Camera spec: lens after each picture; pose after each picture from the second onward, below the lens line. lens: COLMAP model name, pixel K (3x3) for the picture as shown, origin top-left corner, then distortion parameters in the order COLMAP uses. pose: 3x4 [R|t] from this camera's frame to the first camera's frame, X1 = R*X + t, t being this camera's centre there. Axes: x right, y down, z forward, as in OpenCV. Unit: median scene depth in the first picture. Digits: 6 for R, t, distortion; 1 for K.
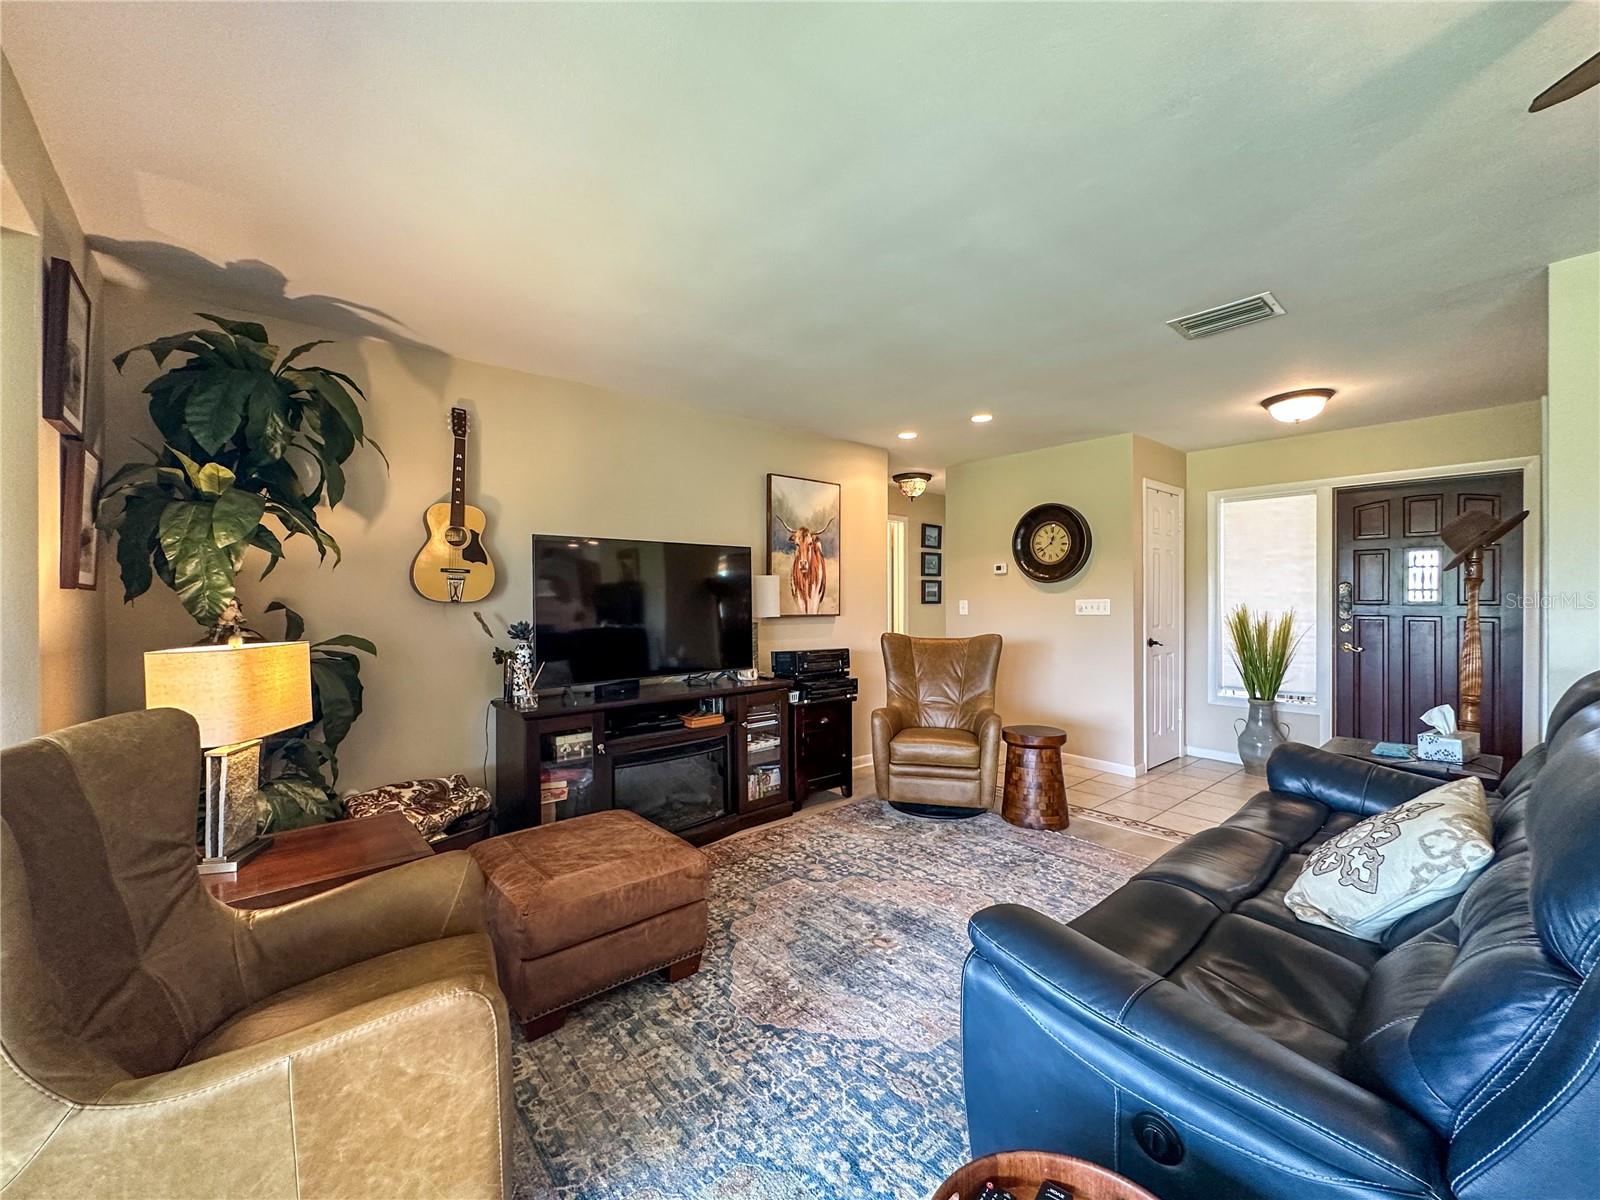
lens RADIAL K [[643.6, 0, 797.3], [0, 643.6, 596.1], [0, 0, 1]] dist [-0.003825, 0.000522]
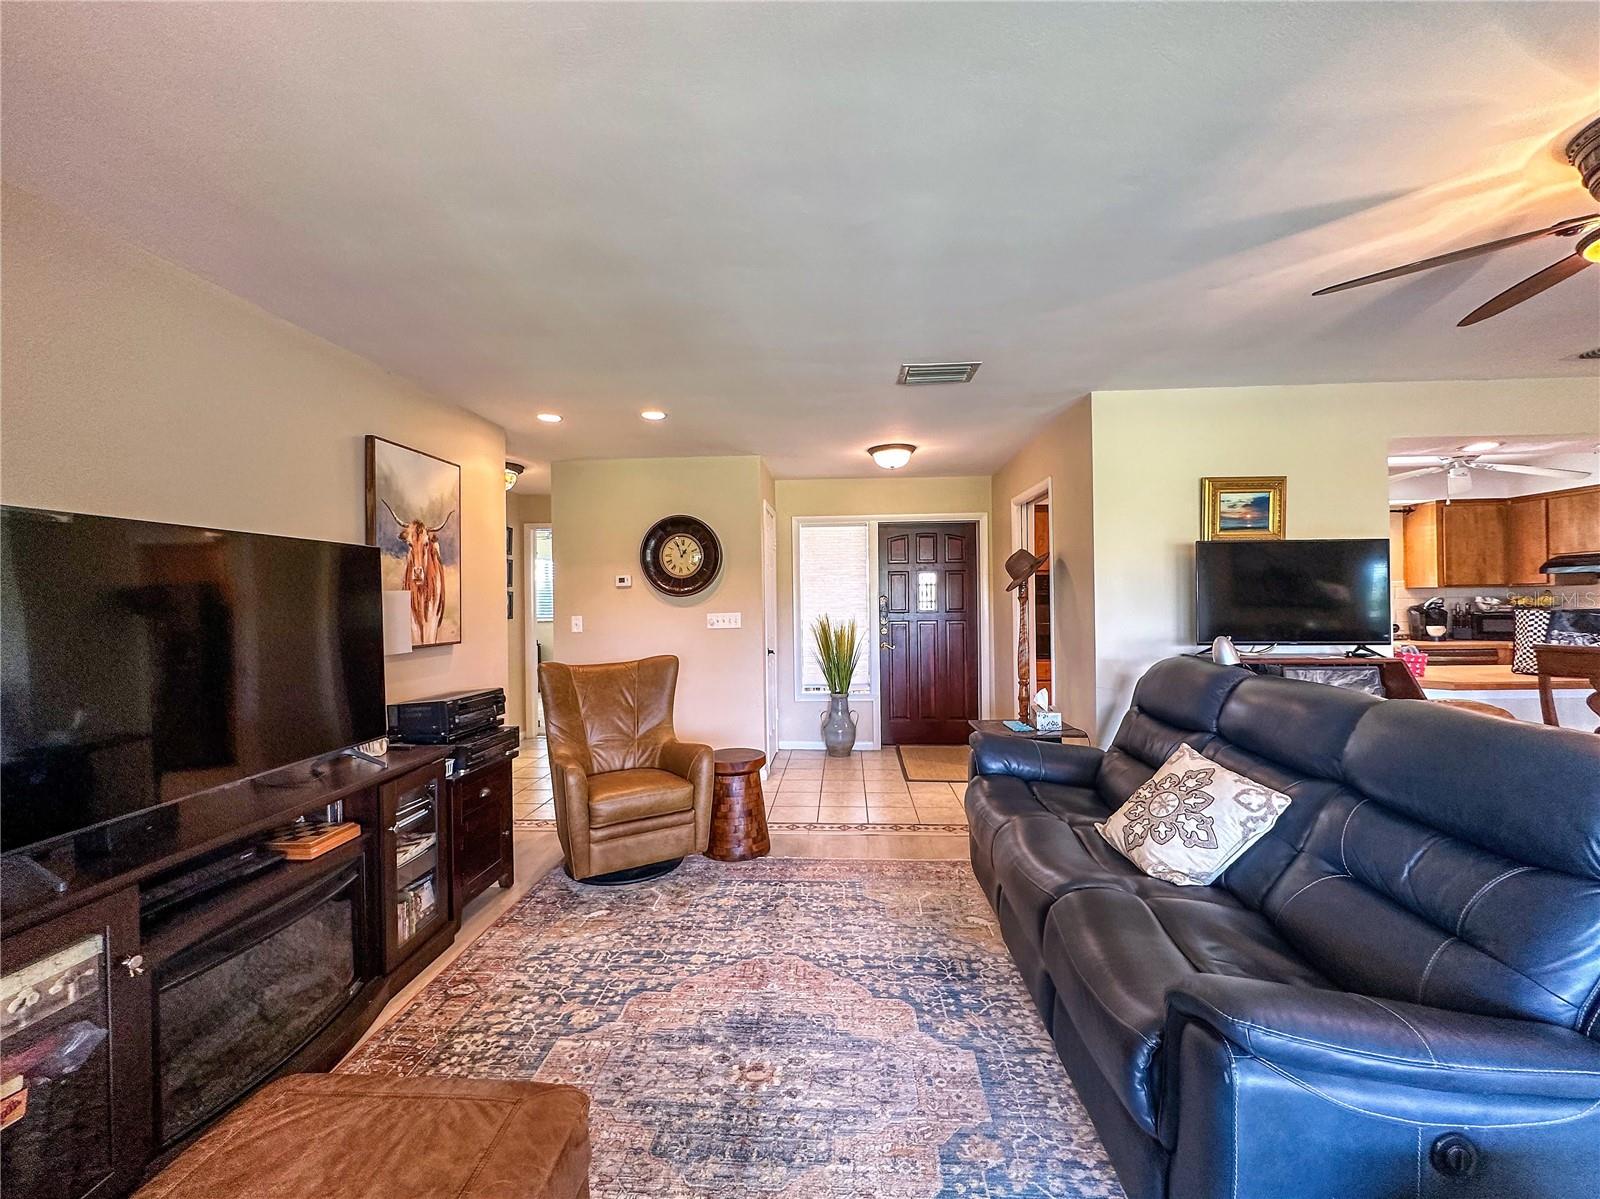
lens RADIAL K [[643.6, 0, 801.4], [0, 643.6, 597.6], [0, 0, 1]] dist [-0.003825, 0.000522]
pose [[0.700851, -0.005708, 0.713285, -0.235748], [0.010926, 0.999937, -0.002734, -0.019913], [-0.713224, 0.009709, 0.700869, 0.257029]]
